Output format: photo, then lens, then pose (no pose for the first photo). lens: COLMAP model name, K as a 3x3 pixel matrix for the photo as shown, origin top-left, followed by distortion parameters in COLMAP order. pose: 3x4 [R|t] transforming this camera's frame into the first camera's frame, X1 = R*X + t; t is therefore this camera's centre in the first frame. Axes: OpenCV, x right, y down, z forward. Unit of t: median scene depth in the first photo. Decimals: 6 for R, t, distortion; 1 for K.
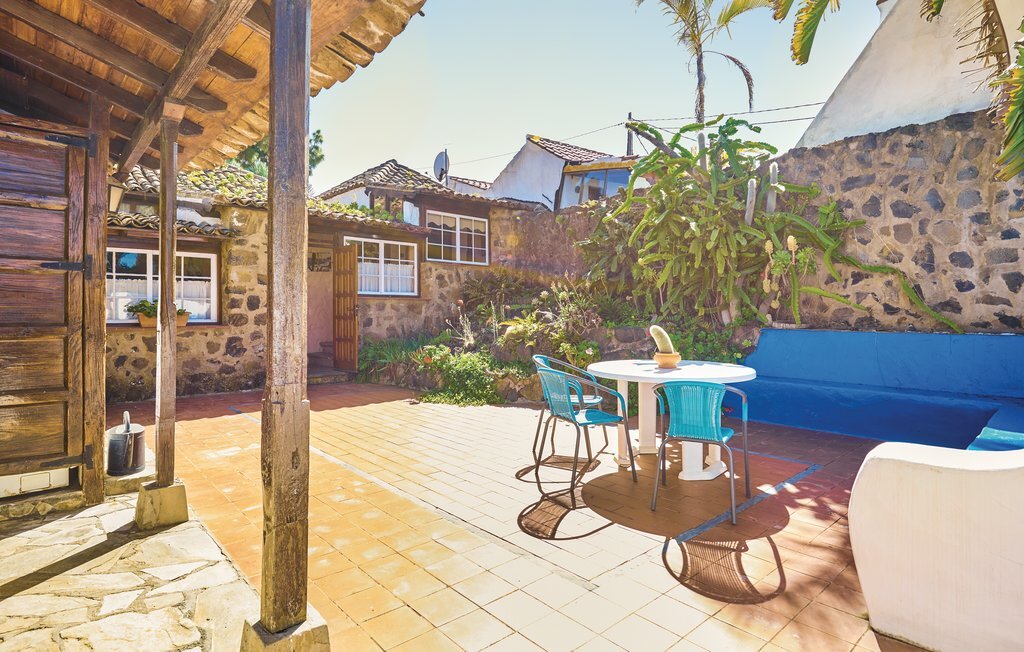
lens RADIAL K [[538.5, 0, 502.4], [0, 538.5, 308.6], [0, 0, 1]] dist [-0.006089, -0.001749]
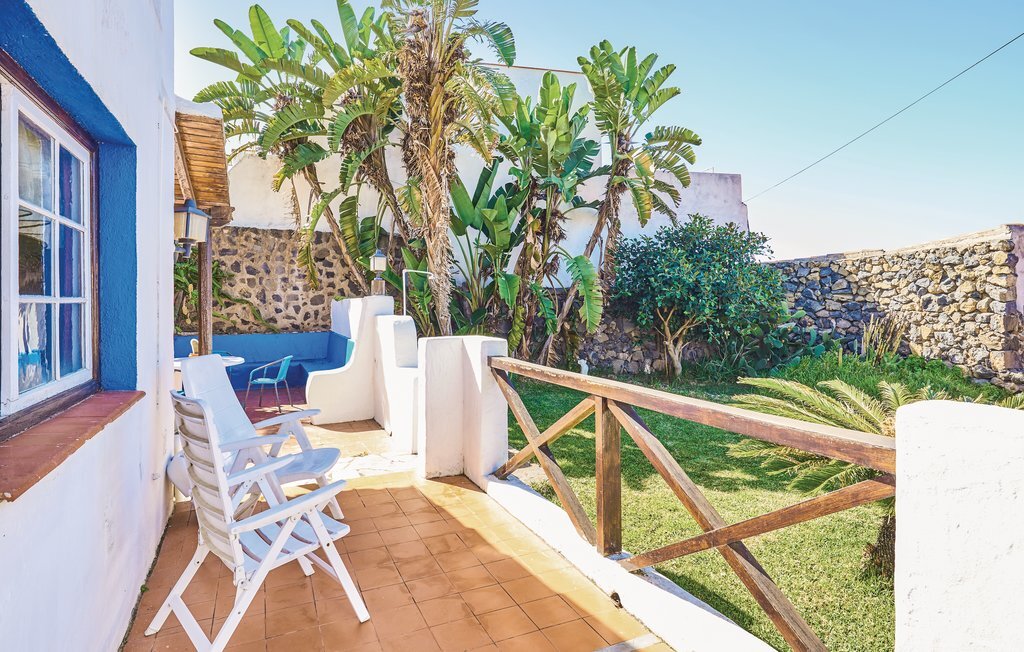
lens RADIAL K [[538.5, 0, 497.9], [0, 538.5, 294.2], [0, 0, 1]] dist [-0.006089, -0.001749]
pose [[0.301212, 0.004195, 0.953548, -0.681119], [0.002715, 0.999982, -0.005256, -0.069928], [-0.953553, 0.004172, 0.301195, -0.356248]]
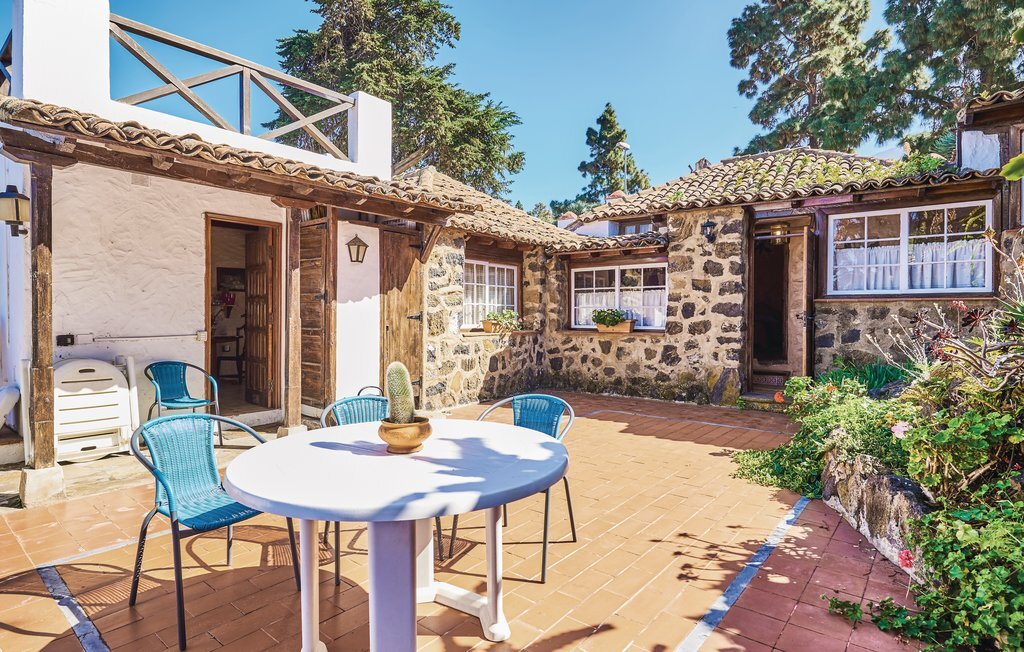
lens RADIAL K [[538.5, 0, 486.4], [0, 538.5, 327.0], [0, 0, 1]] dist [-0.006089, -0.001749]
pose [[0.128373, 0.022097, -0.991480, 0.504322], [0.006667, 0.999710, 0.023144, -0.006714], [0.991704, -0.009581, 0.128188, 0.625685]]
